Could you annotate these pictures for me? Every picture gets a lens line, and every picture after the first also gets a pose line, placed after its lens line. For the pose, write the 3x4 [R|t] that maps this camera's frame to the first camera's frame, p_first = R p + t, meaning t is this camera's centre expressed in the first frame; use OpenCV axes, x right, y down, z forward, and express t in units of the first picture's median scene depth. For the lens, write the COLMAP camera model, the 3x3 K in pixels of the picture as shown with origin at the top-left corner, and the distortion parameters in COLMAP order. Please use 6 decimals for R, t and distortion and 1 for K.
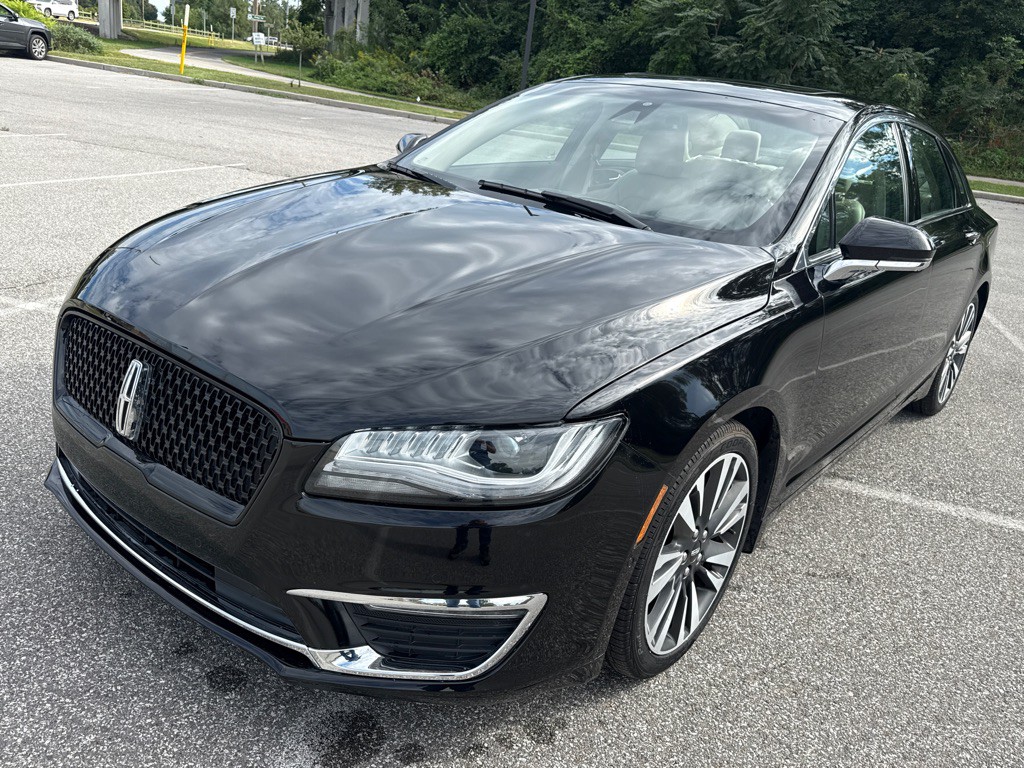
lens RADIAL K [[808.1, 0, 512.0], [0, 808.1, 384.0], [0, 0, 1]] dist [0.005063, -0.015663]
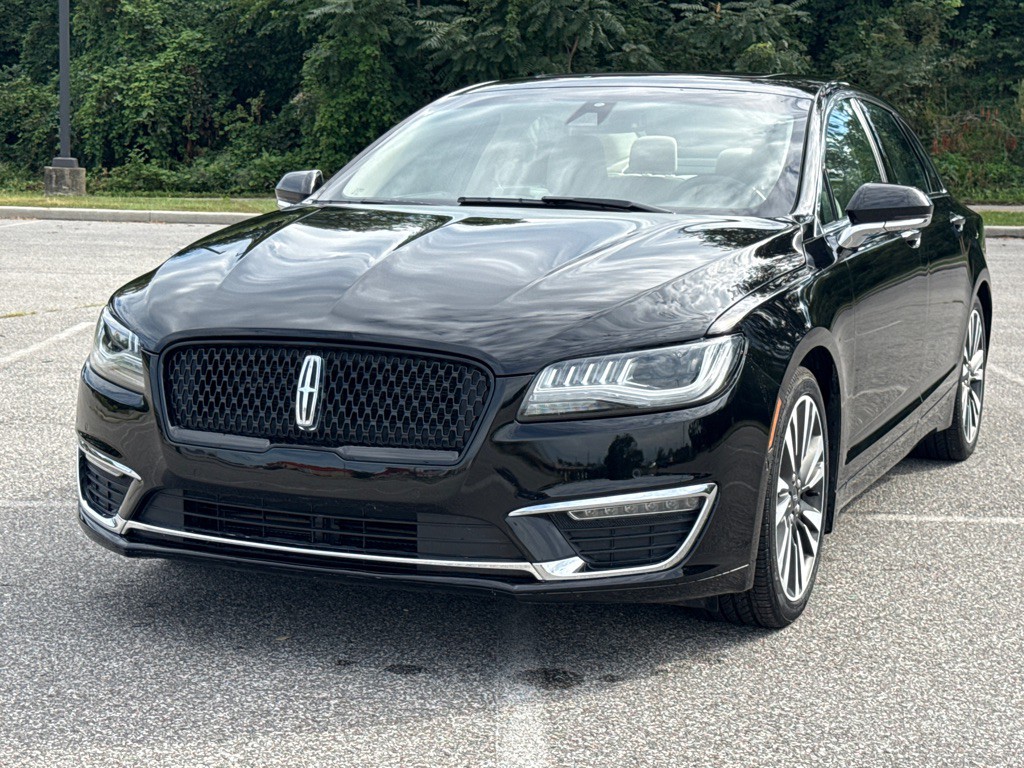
lens RADIAL K [[1678.8, 0, 511.3], [0, 1678.8, 381.4], [0, 0, 1]] dist [0.082488, 0.010321]
pose [[0.957311, -0.136513, 0.254795, -0.373813], [0.183291, 0.968269, -0.169883, 0.208536], [-0.223519, 0.209333, 0.951955, -0.577642]]
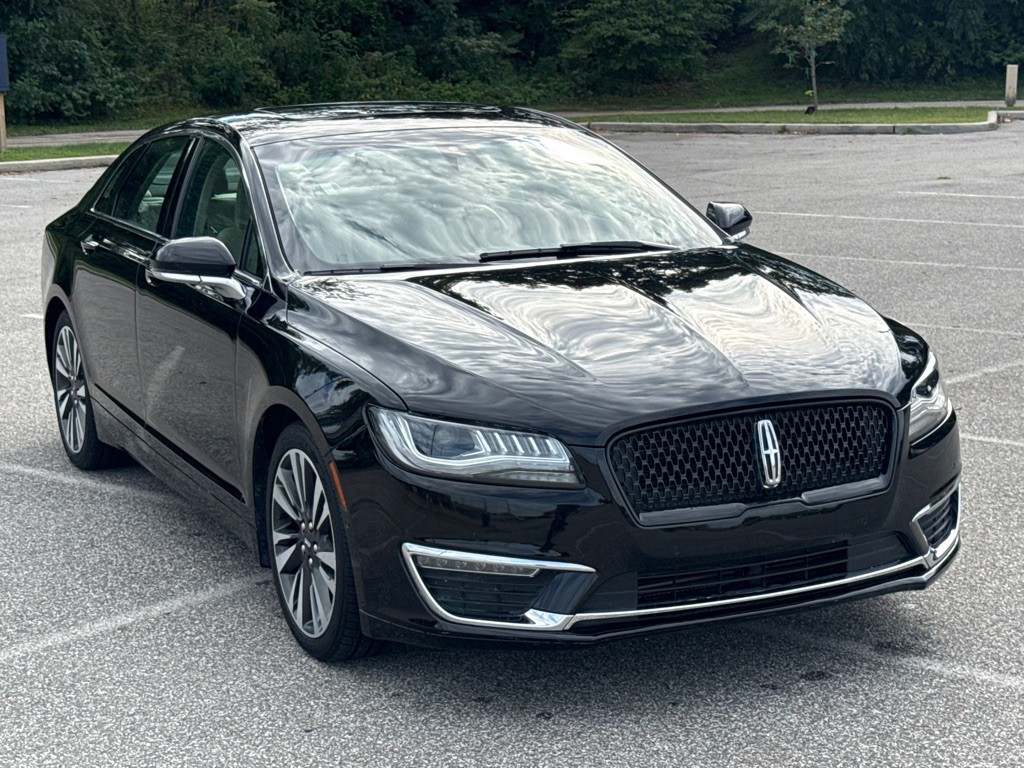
lens RADIAL K [[1678.8, 0, 511.3], [0, 1678.8, 381.4], [0, 0, 1]] dist [0.082488, 0.010321]
pose [[0.513041, -0.285454, 0.809509, -1.261488], [0.386248, 0.918983, 0.079265, -0.199573], [-0.766551, 0.272005, 0.581732, -0.095076]]
